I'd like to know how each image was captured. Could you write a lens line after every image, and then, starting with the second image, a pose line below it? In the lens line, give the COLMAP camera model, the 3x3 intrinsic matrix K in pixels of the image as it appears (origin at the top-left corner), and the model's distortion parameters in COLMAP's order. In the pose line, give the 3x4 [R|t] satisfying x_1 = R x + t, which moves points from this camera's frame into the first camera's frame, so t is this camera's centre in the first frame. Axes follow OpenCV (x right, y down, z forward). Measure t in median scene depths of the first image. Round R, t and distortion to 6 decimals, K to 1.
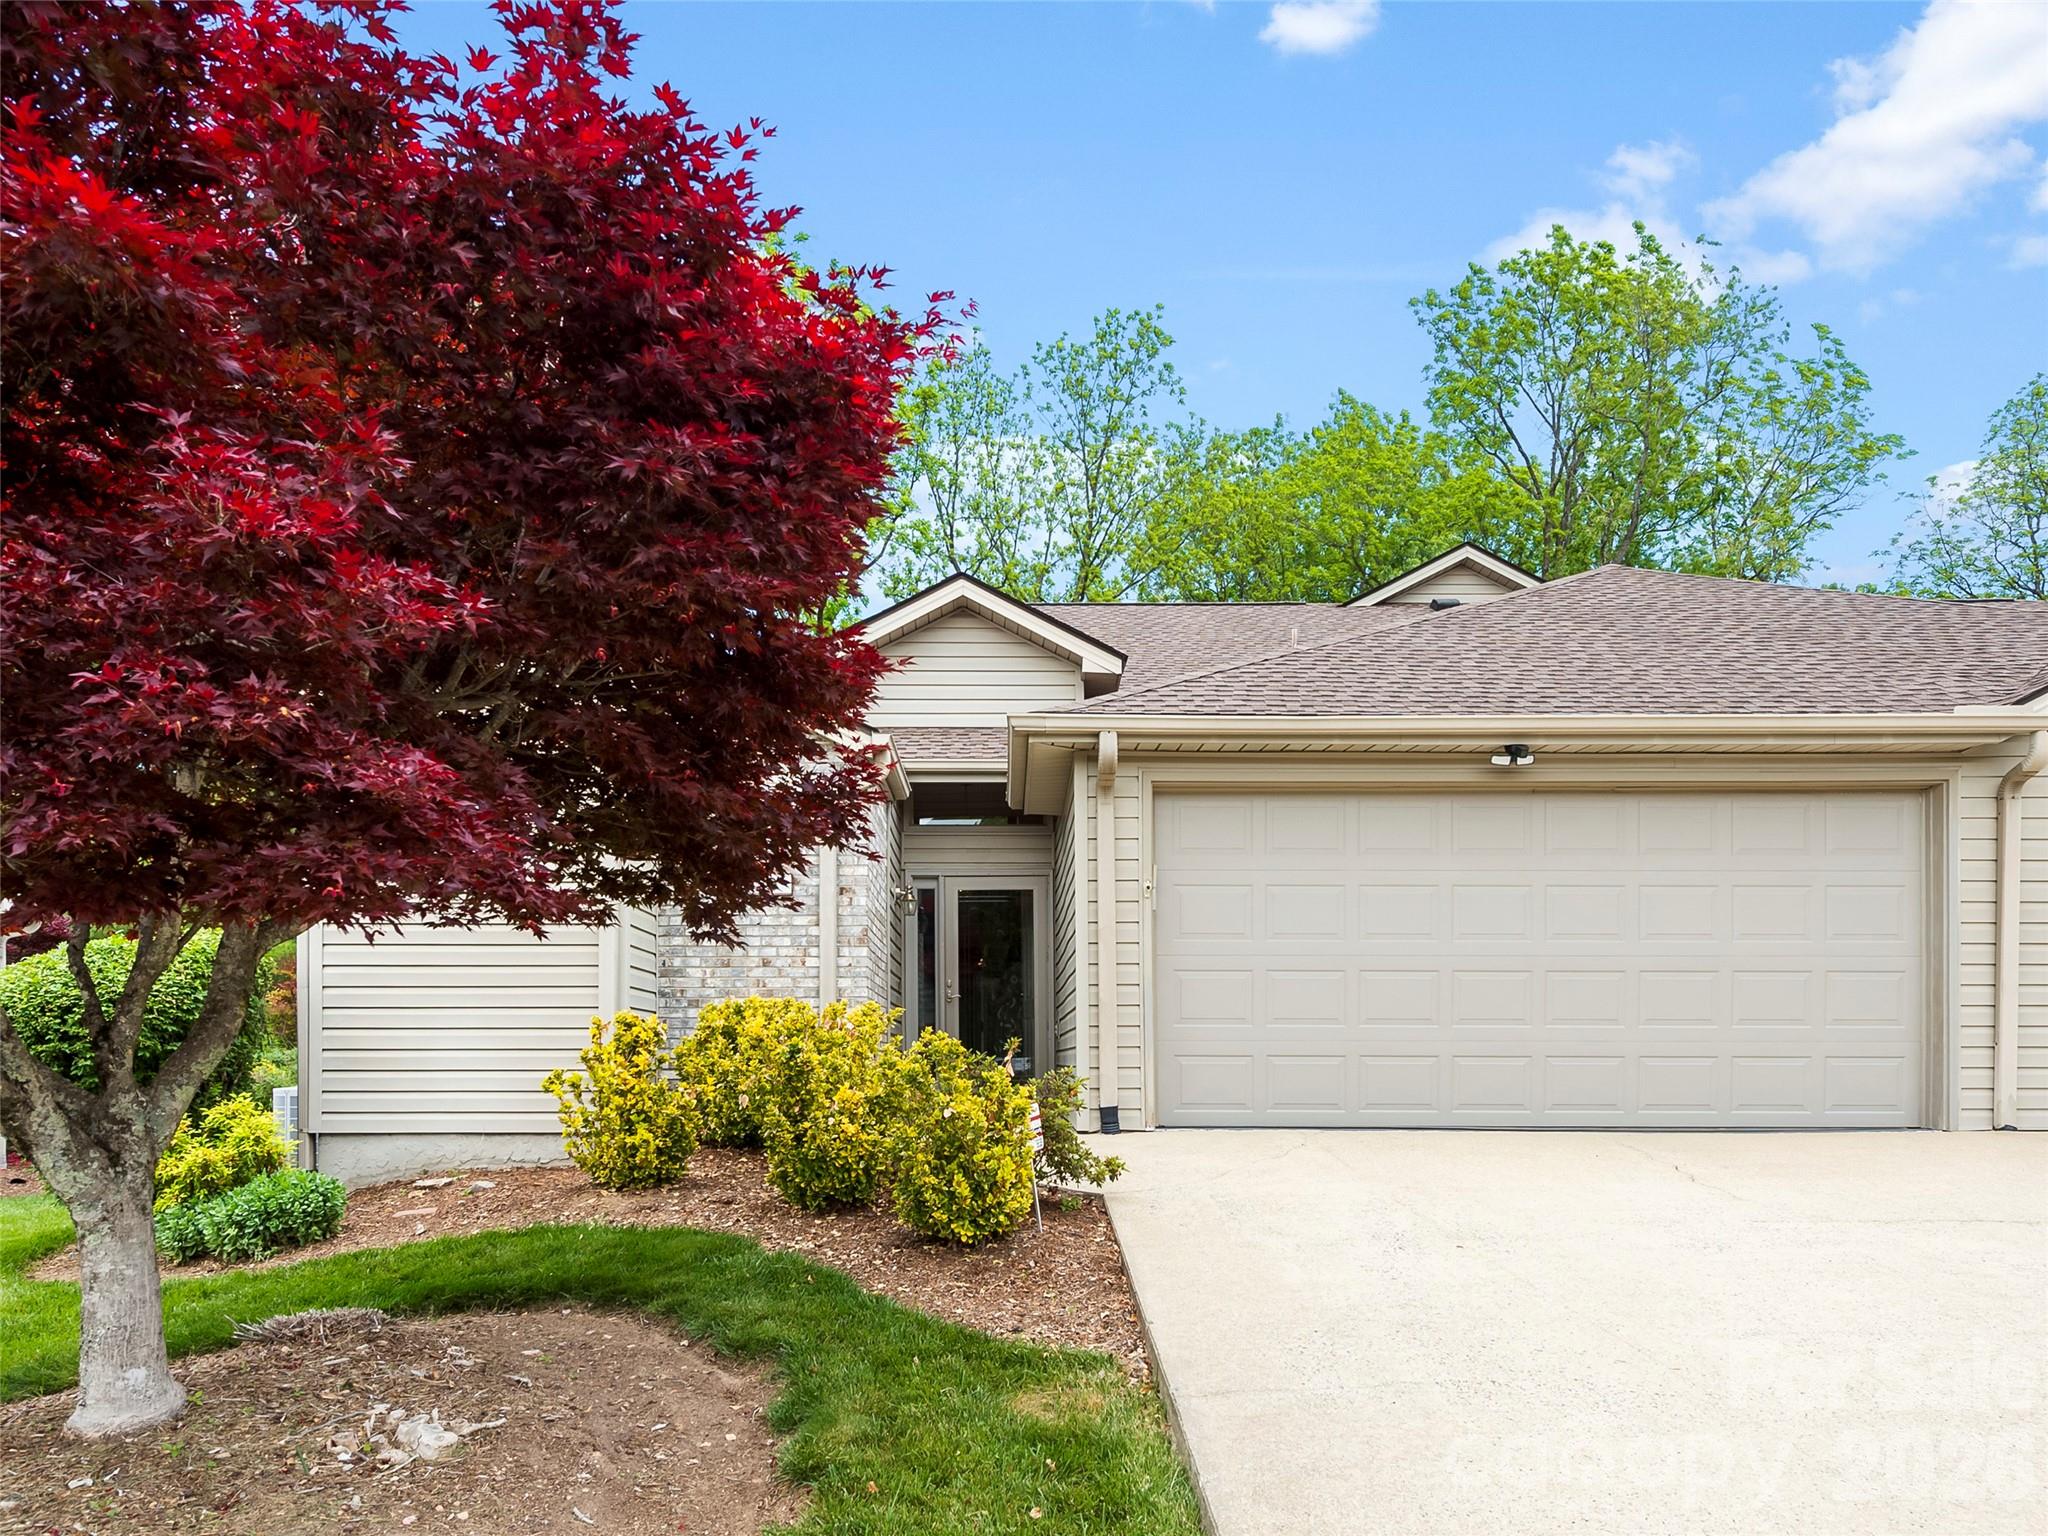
lens RADIAL K [[1329.5, 0, 1025.8], [0, 1329.5, 783.9], [0, 0, 1]] dist [0.002746, 0.007160]
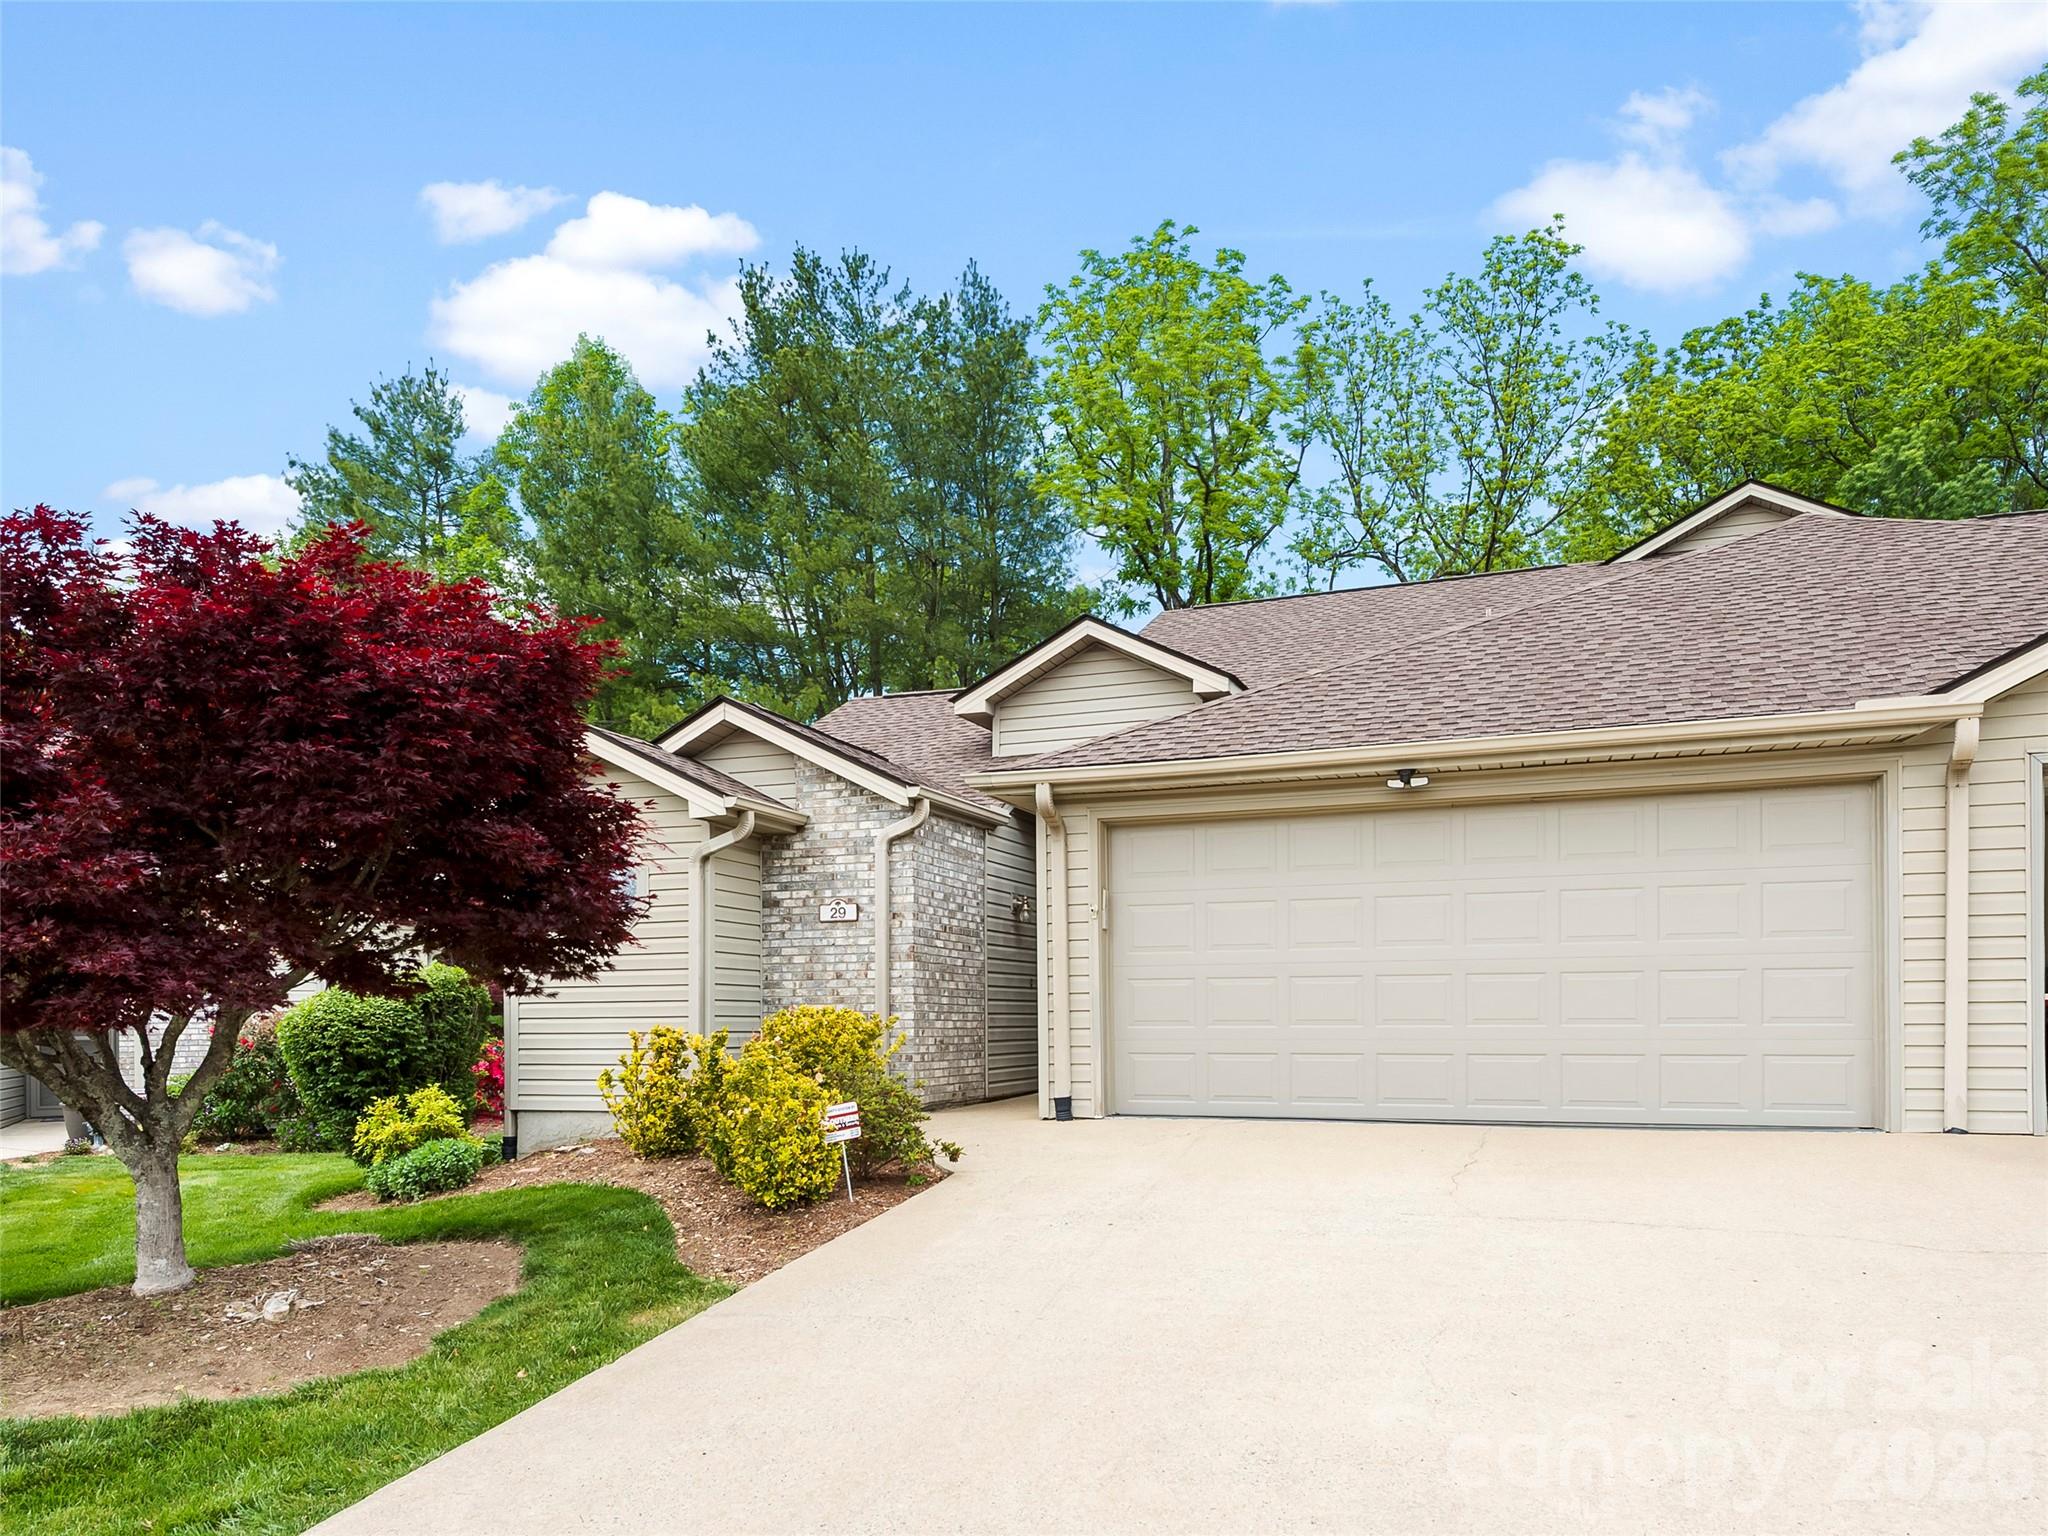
lens RADIAL K [[1313.1, 0, 1028.3], [0, 1313.1, 758.6], [0, 0, 1]] dist [0.015955, -0.011510]
pose [[0.945092, -0.070316, -0.319151, 0.417164], [0.072479, 0.997357, -0.005110, -0.054083], [0.318666, -0.018303, 0.947690, -0.115434]]
